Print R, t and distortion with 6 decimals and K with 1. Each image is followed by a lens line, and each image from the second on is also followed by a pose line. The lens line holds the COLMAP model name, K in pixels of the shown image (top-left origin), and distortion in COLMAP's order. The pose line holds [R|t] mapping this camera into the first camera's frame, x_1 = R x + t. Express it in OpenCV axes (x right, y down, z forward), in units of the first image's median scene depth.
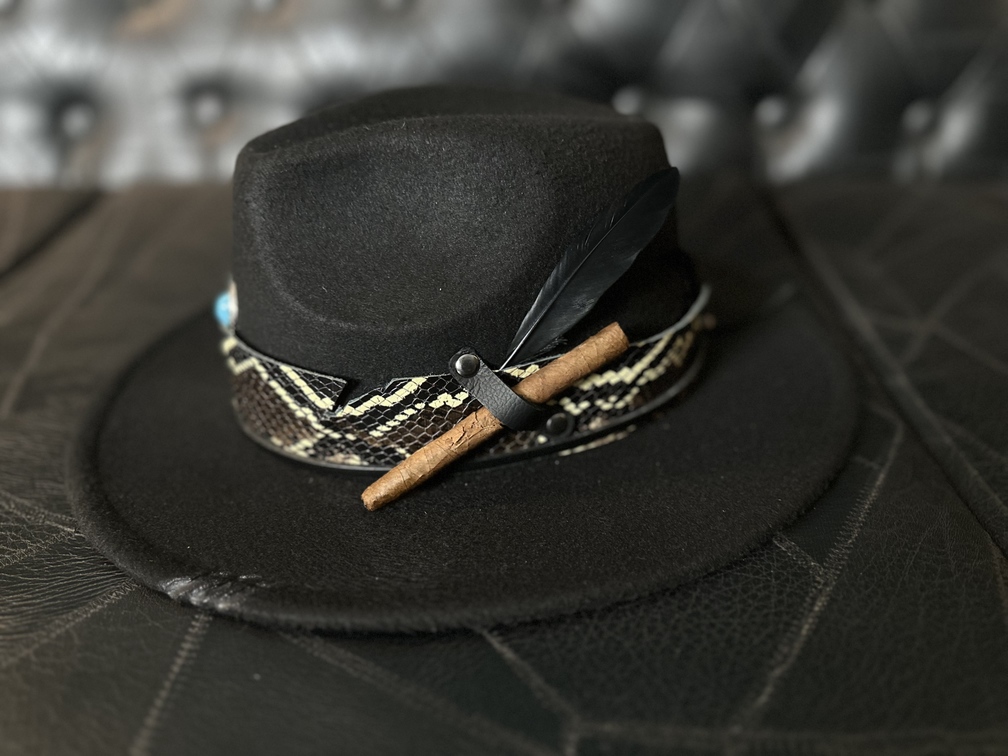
lens RADIAL K [[730.3, 0, 504.0], [0, 730.3, 378.0], [0, 0, 1]] dist [-0.064542, 0.010806]
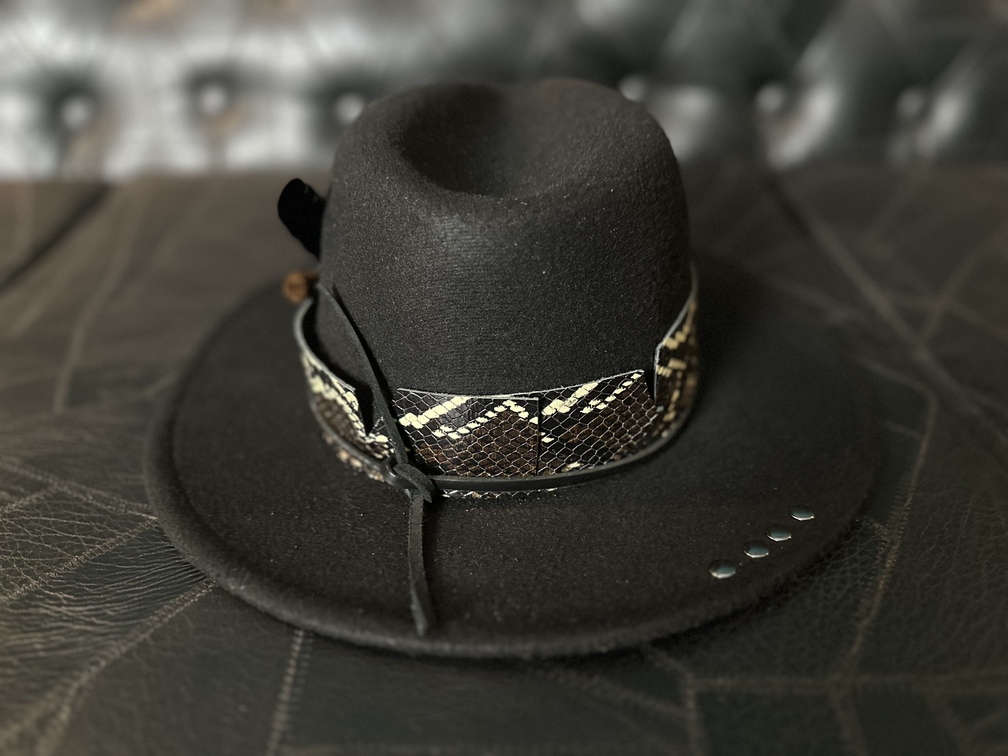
lens RADIAL K [[730.3, 0, 504.0], [0, 730.3, 378.0], [0, 0, 1]] dist [-0.064542, 0.010806]
pose [[0.998768, -0.022698, 0.044132, -0.149766], [0.022015, 0.999631, 0.015905, 0.008260], [-0.044477, -0.014914, 0.998899, -0.035279]]
